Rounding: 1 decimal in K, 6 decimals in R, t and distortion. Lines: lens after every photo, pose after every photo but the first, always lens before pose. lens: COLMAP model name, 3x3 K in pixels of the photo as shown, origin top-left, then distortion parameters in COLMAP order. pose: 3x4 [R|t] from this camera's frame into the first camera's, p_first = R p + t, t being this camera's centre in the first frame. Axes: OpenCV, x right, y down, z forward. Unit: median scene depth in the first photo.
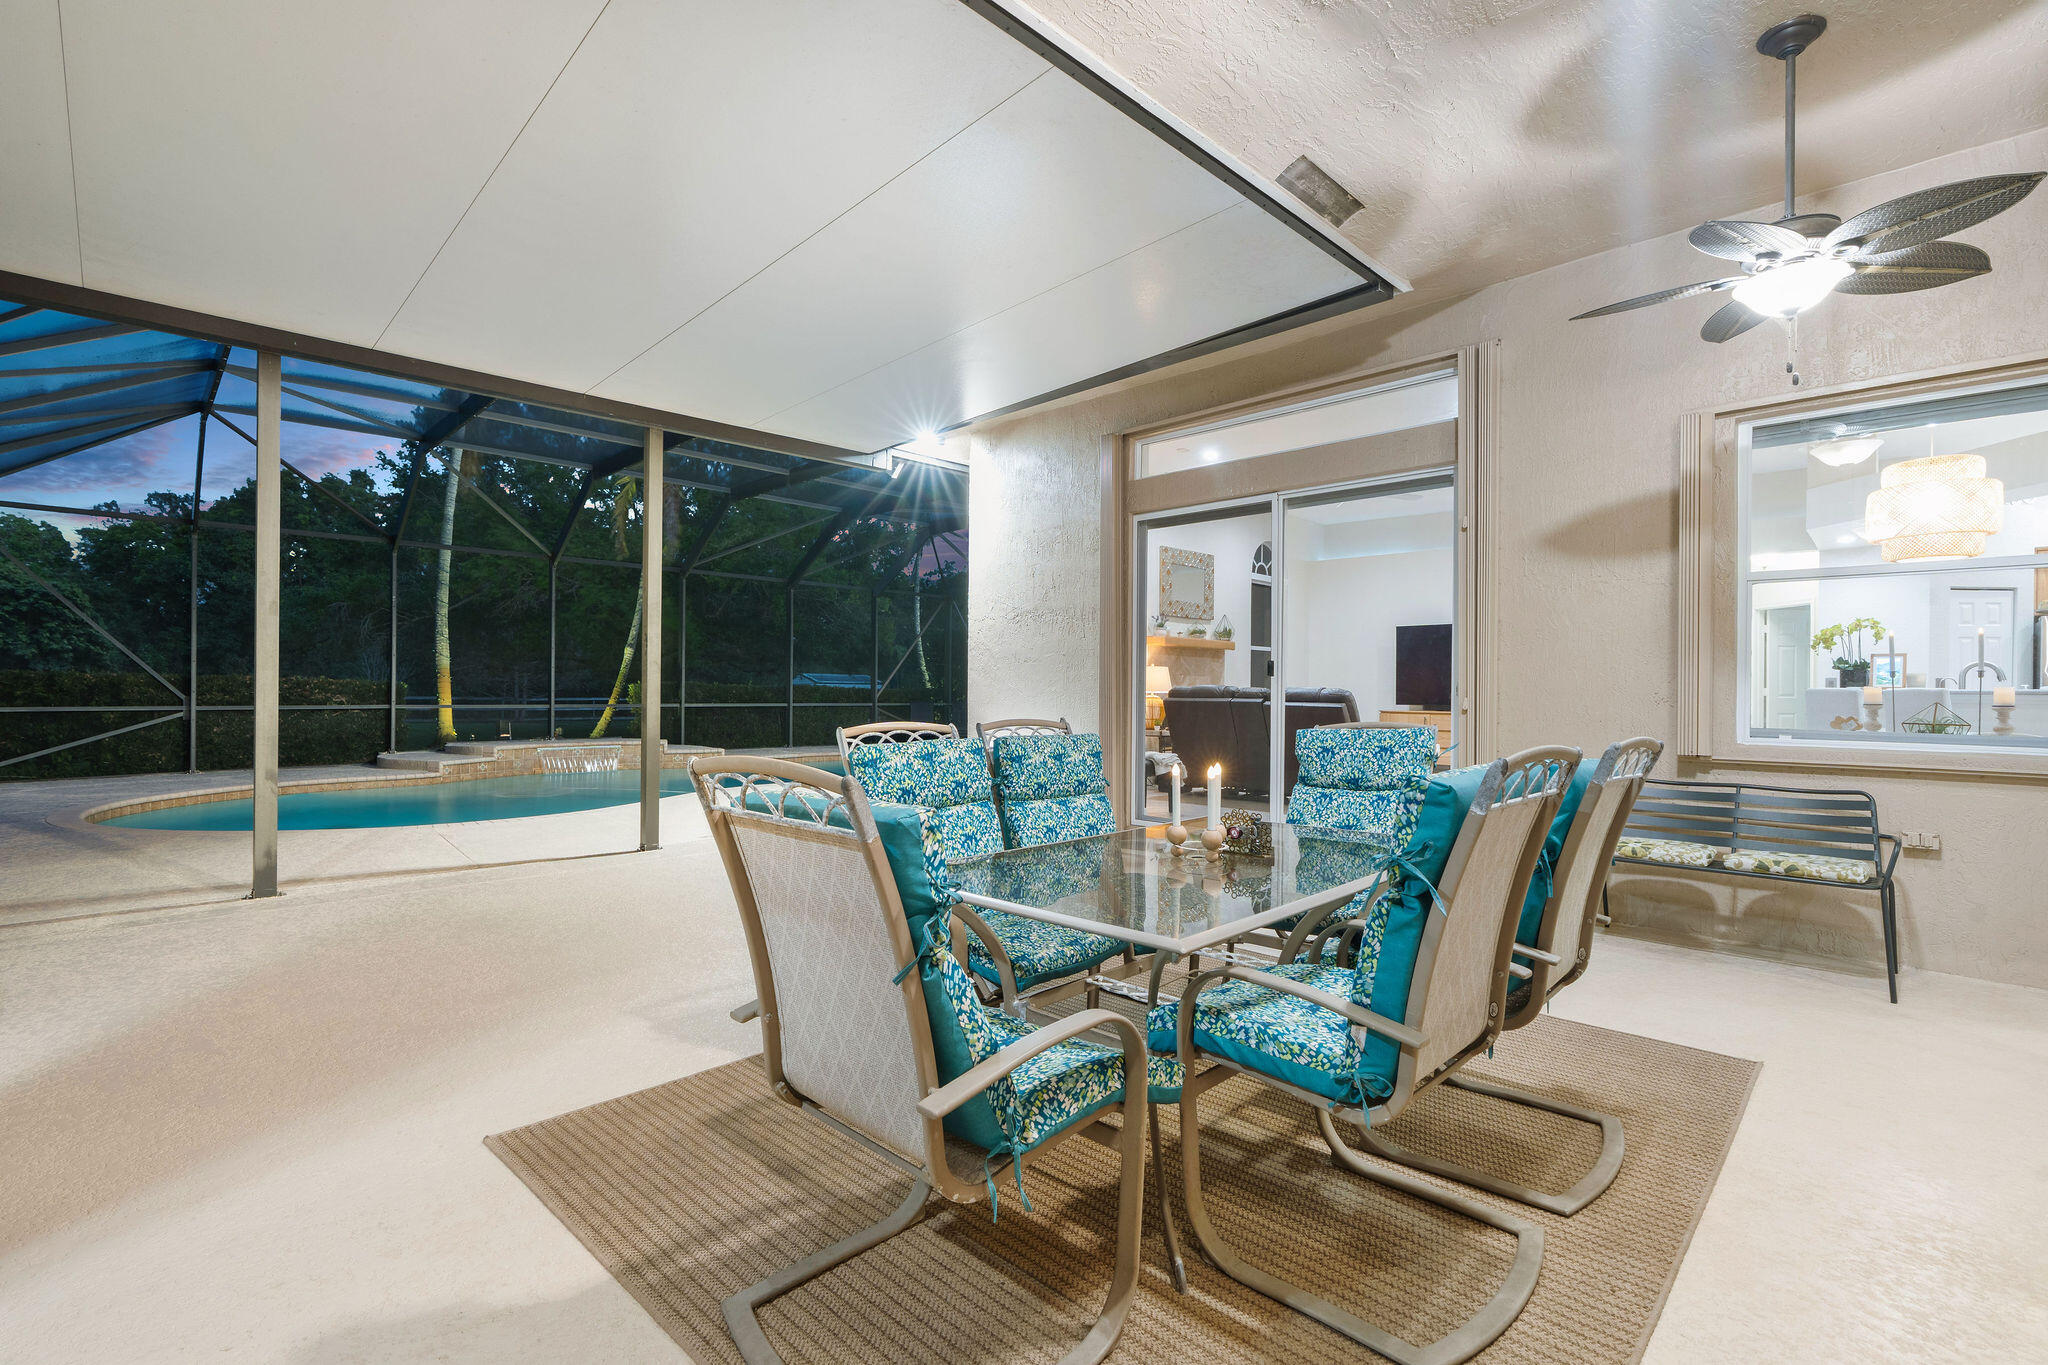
lens RADIAL K [[936.8, 0, 1026.6], [0, 936.8, 687.3], [0, 0, 1]] dist [0.000779, -0.000077]
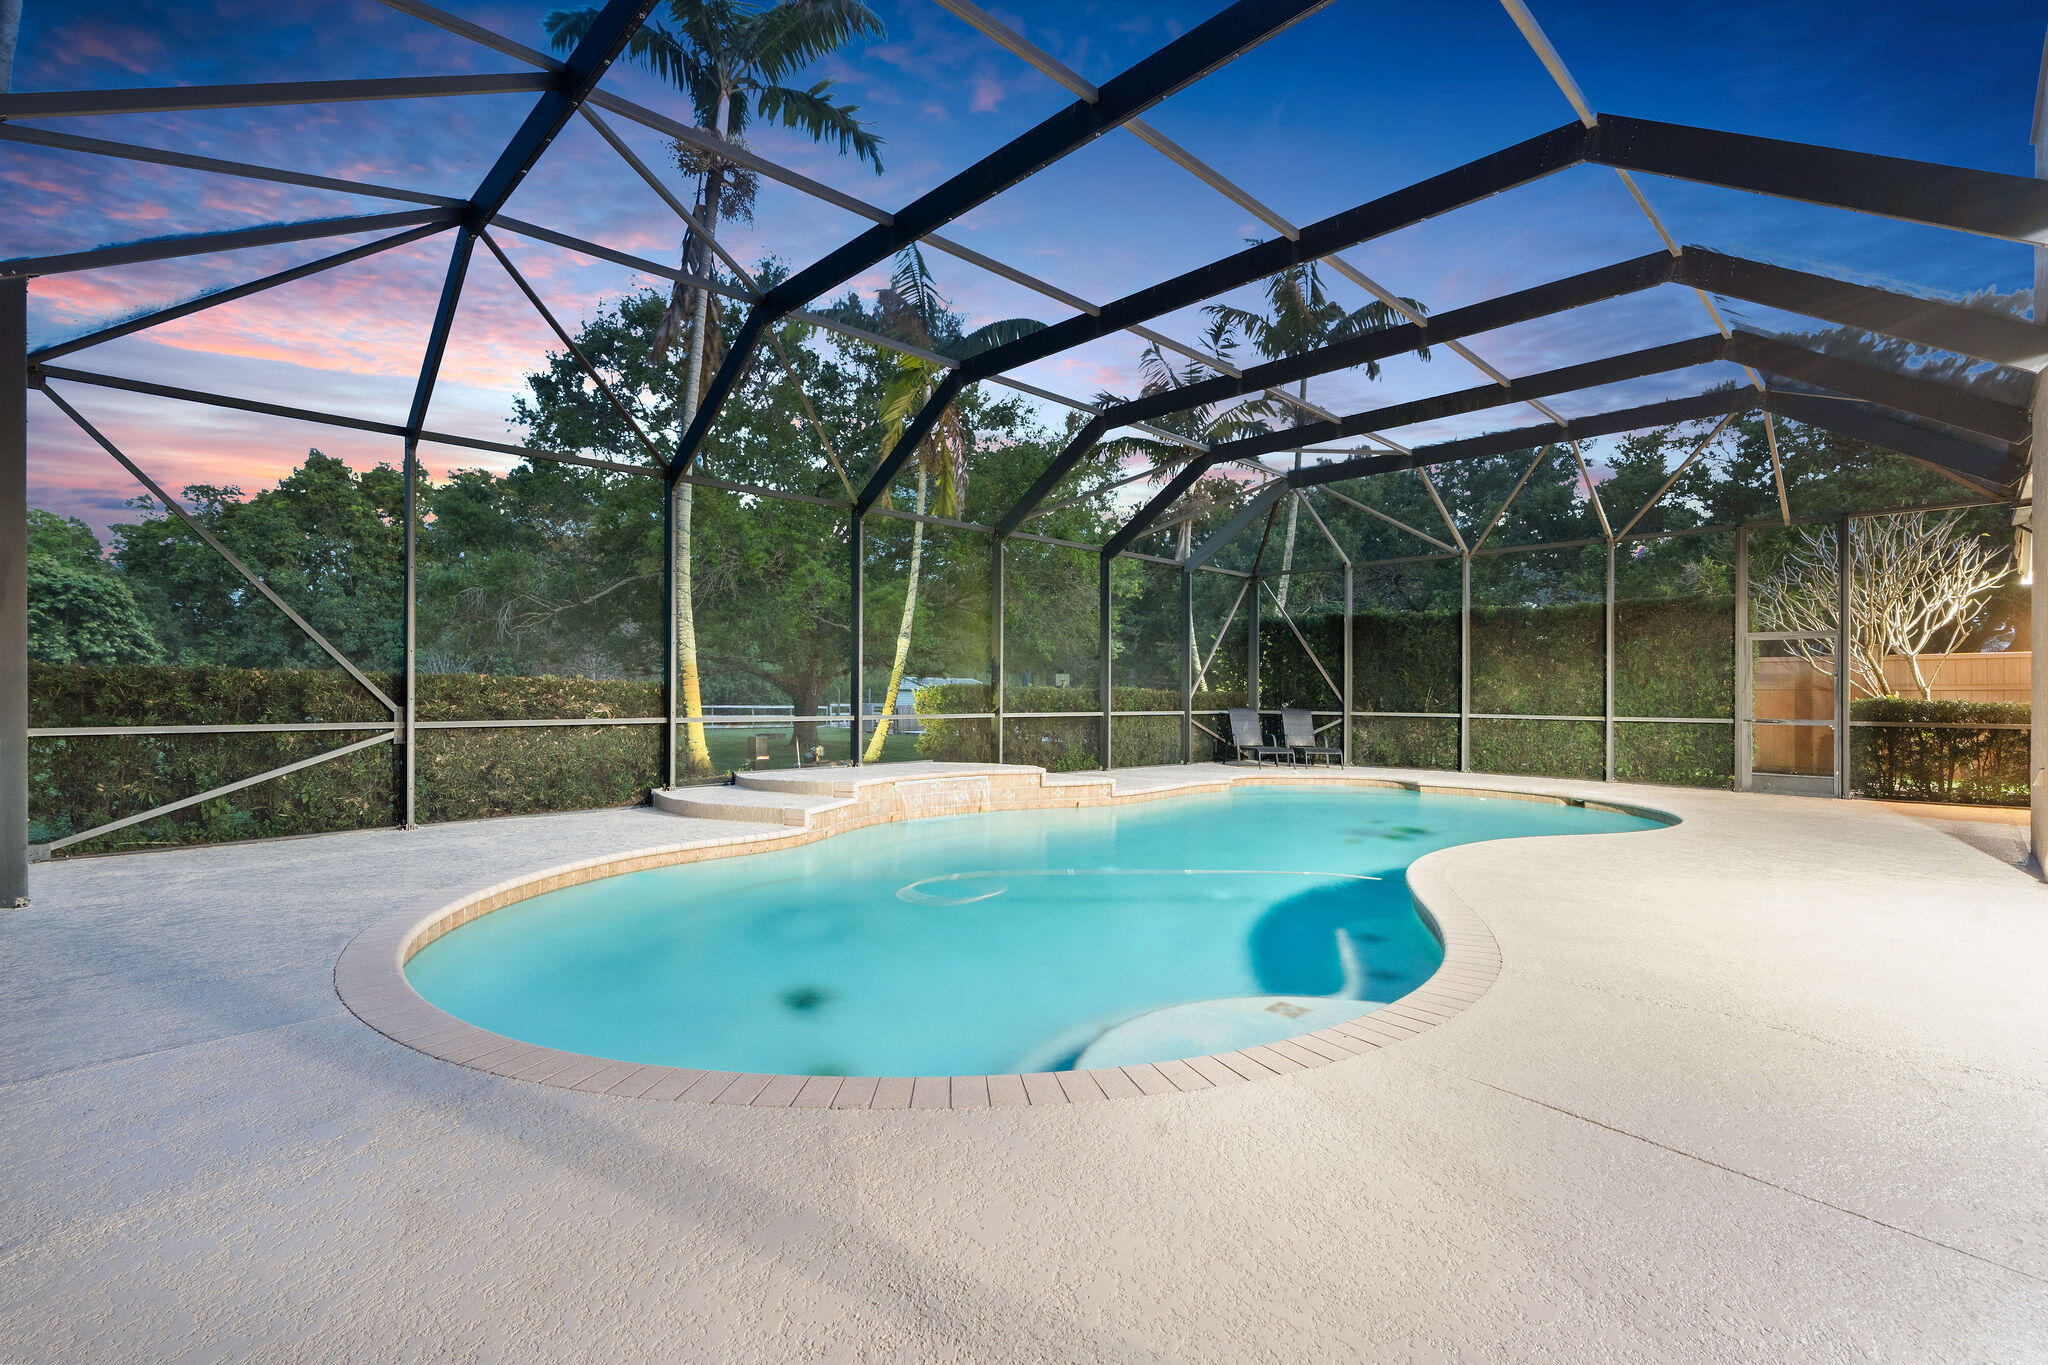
lens RADIAL K [[936.8, 0, 1021.5], [0, 936.8, 685.8], [0, 0, 1]] dist [0.000779, -0.000077]
pose [[0.999967, -0.004484, -0.006756, -0.339867], [0.004432, 0.999961, -0.007652, 0.001720], [0.006790, 0.007622, 0.999948, 0.267526]]
